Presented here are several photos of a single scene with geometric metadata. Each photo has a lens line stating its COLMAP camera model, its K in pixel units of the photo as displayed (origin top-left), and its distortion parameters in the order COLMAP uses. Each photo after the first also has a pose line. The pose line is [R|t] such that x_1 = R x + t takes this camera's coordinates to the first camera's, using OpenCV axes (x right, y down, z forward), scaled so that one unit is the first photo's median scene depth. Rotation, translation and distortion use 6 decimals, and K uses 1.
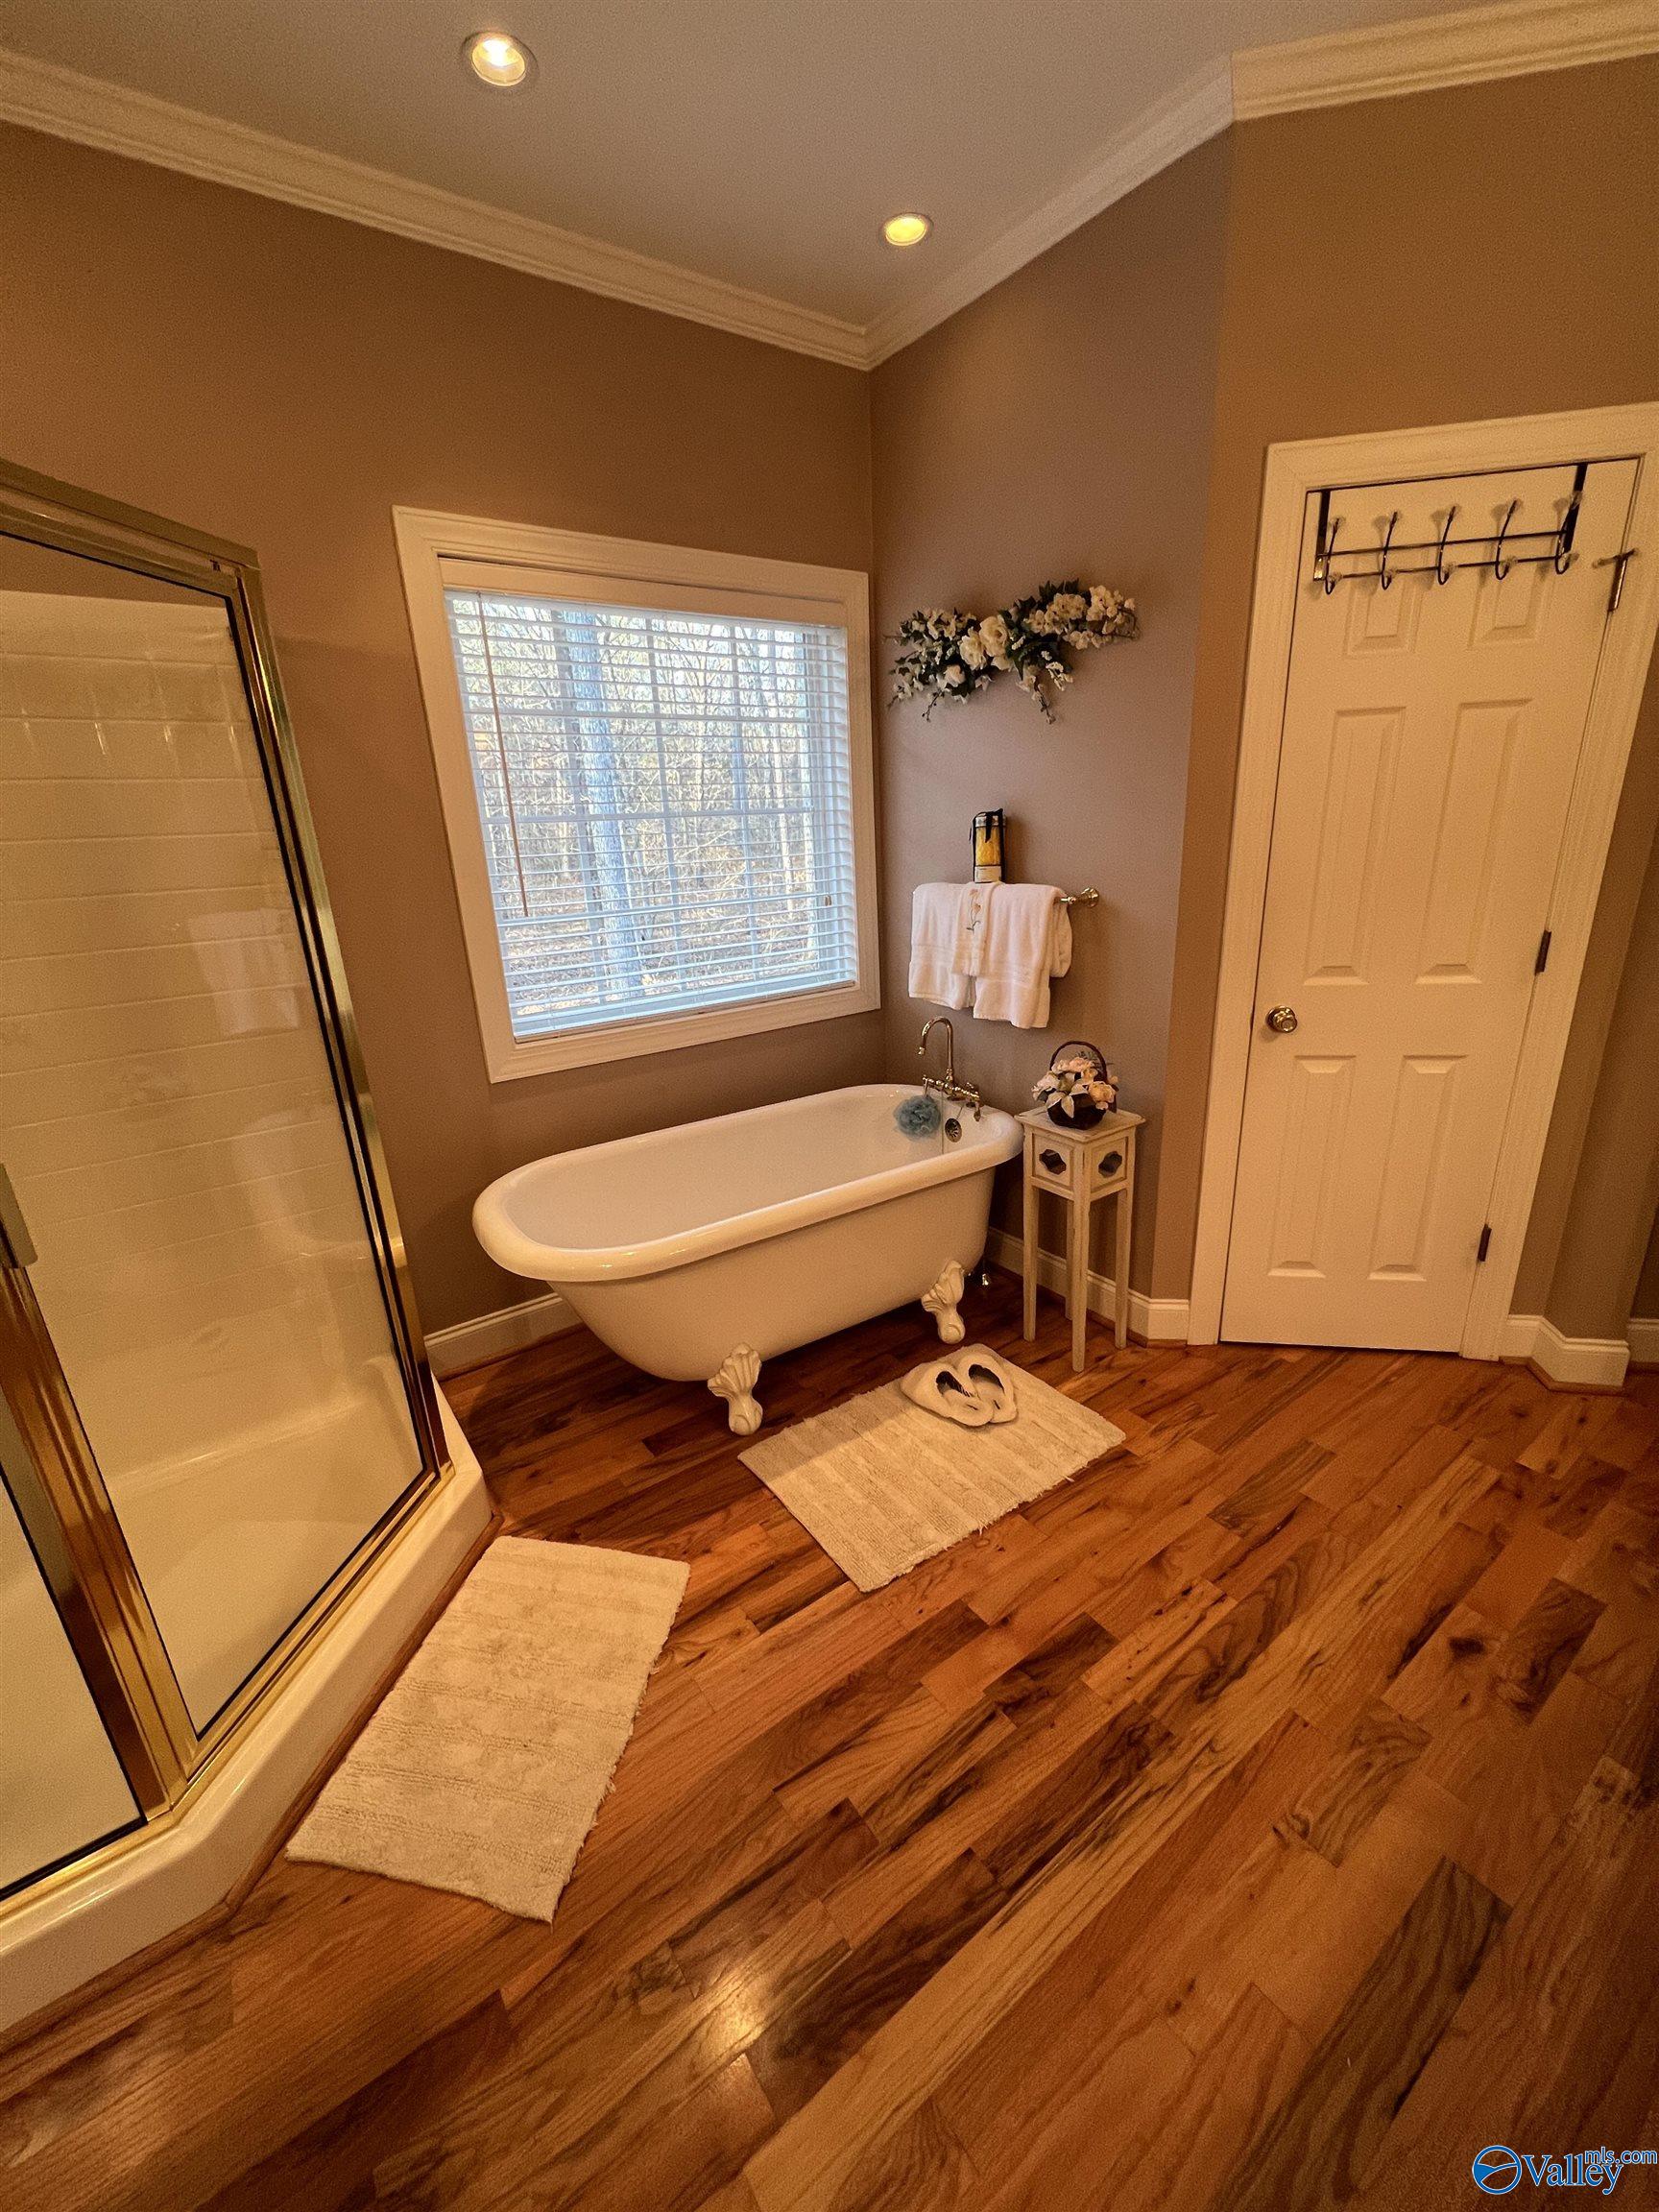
lens RADIAL K [[886.0, 0, 822.3], [0, 886.0, 1108.9], [0, 0, 1]] dist [0.000262, 0.000373]
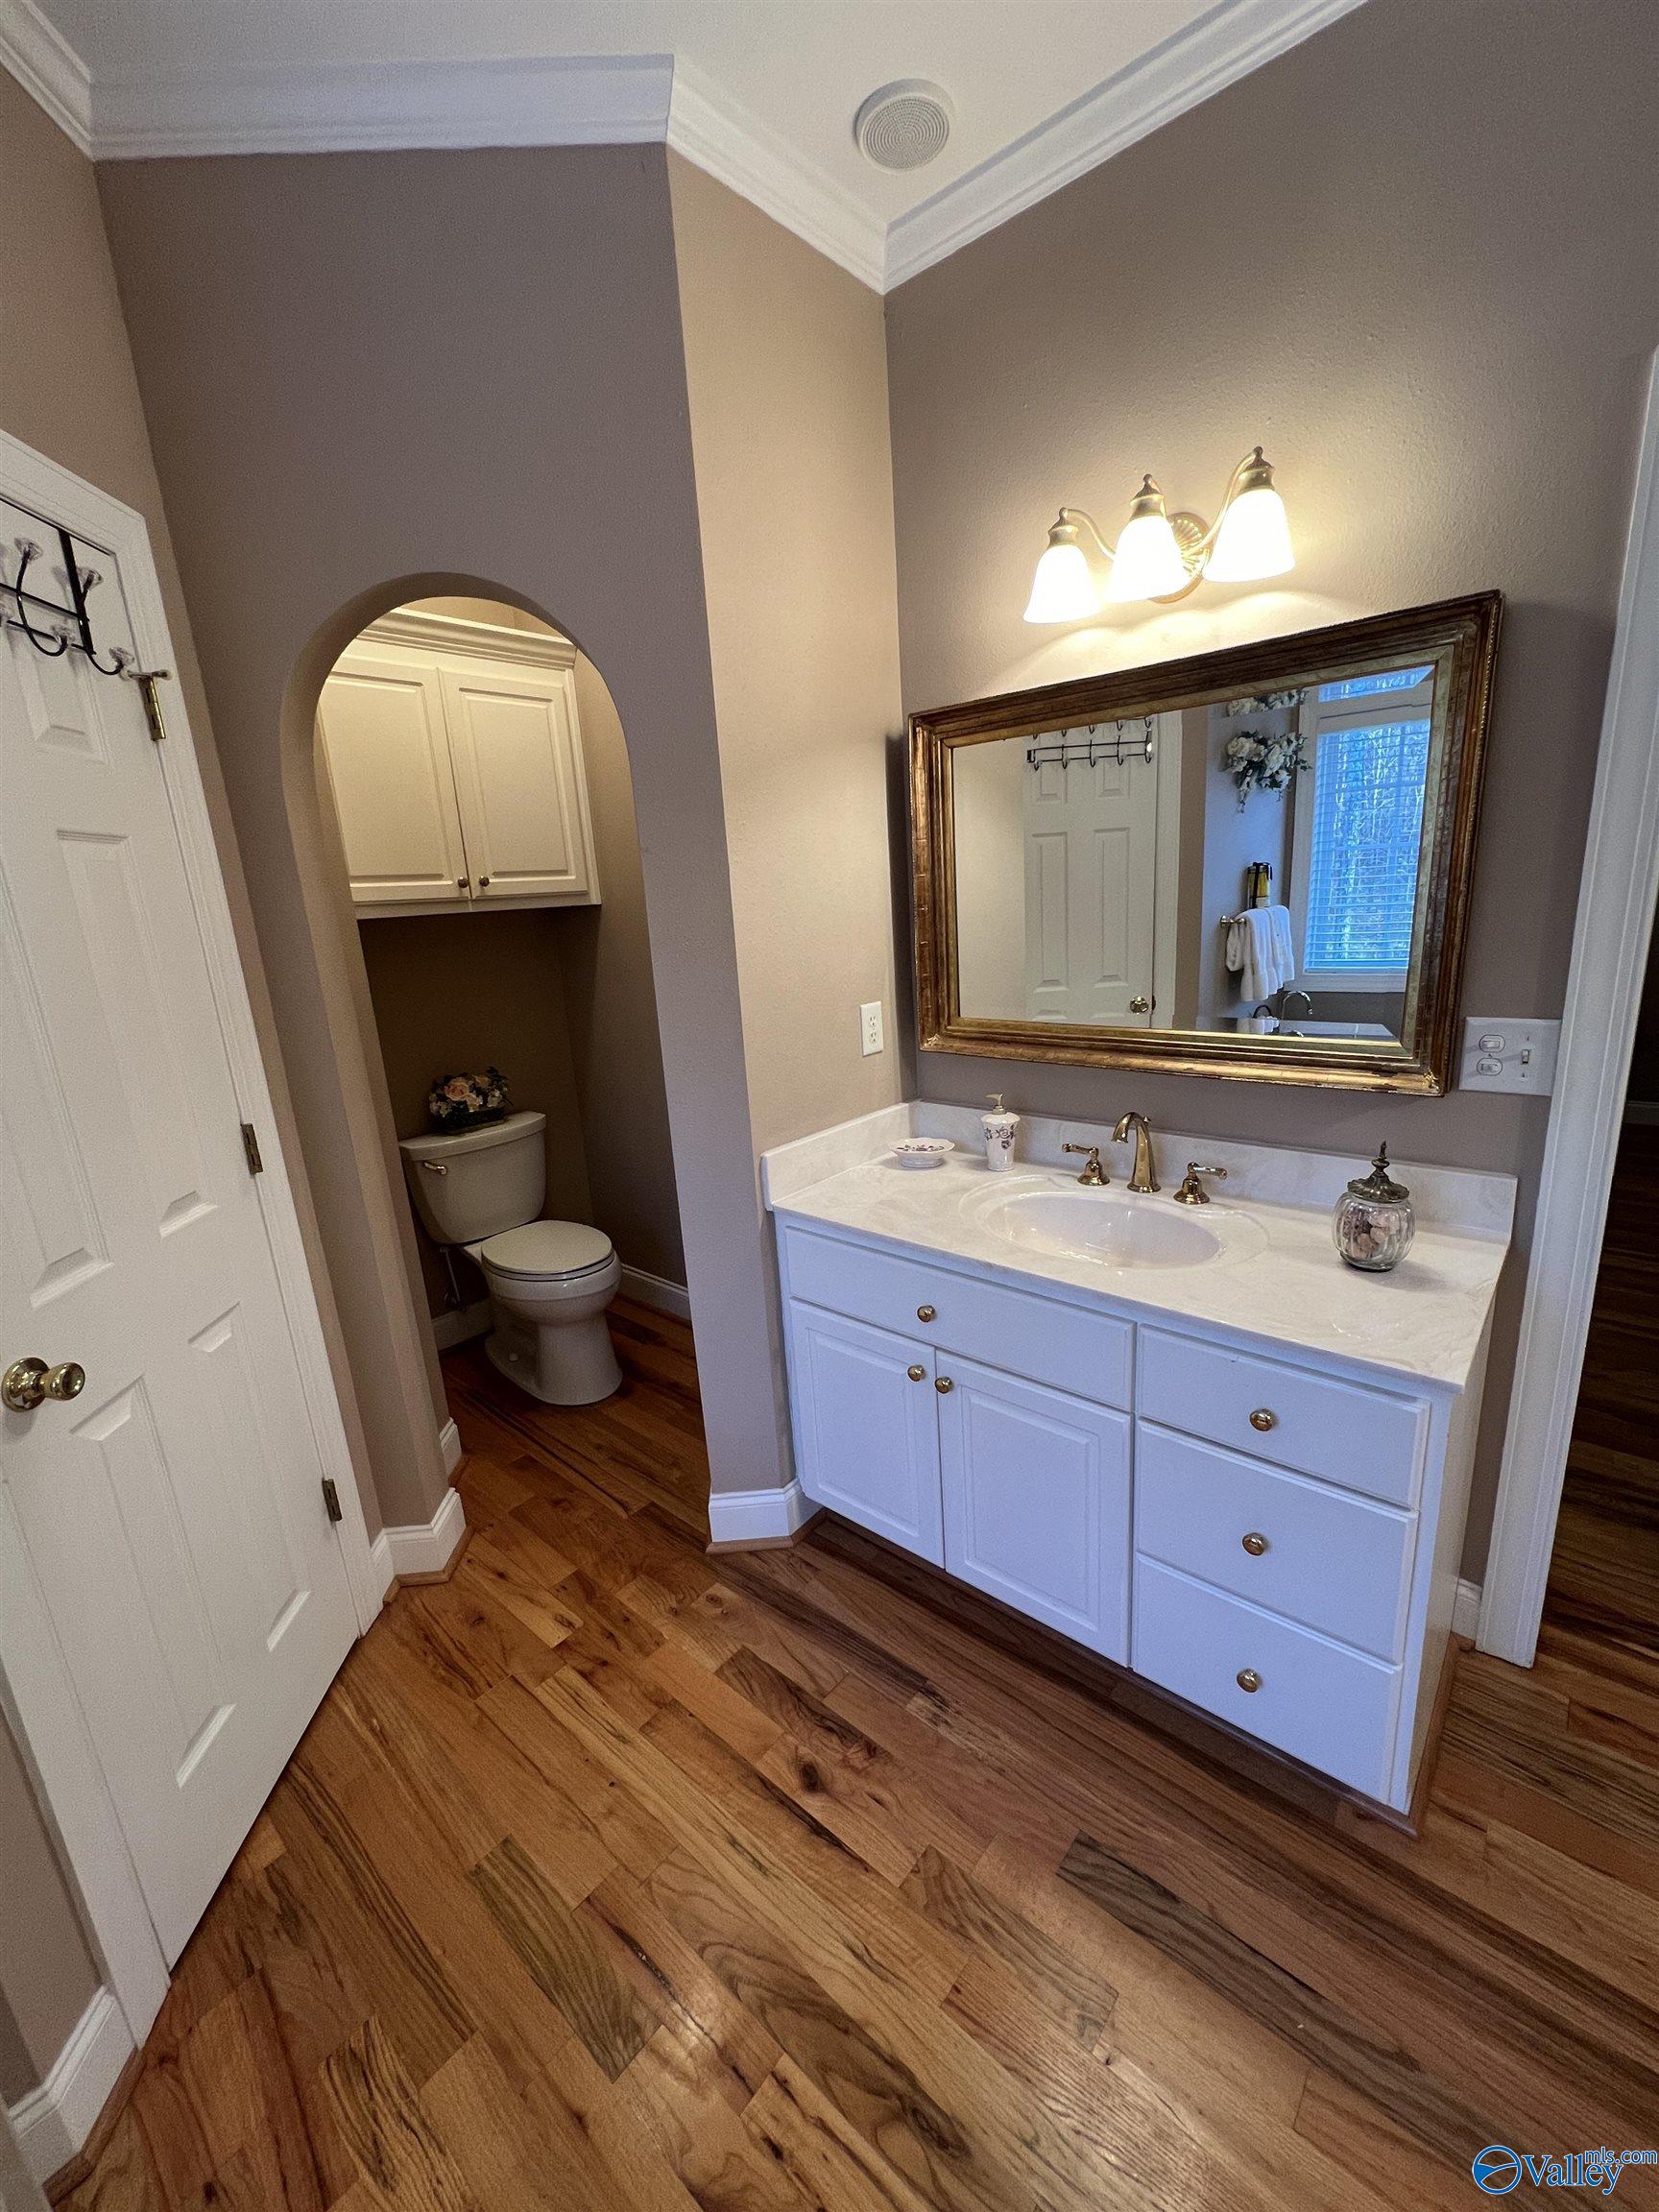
lens RADIAL K [[886.0, 0, 828.5], [0, 886.0, 1112.8], [0, 0, 1]] dist [0.000262, 0.000373]
pose [[-0.231945, -0.174208, 0.957002, -0.071598], [0.366527, 0.895665, 0.251876, -0.258496], [-0.901033, 0.409188, -0.143893, 0.757641]]
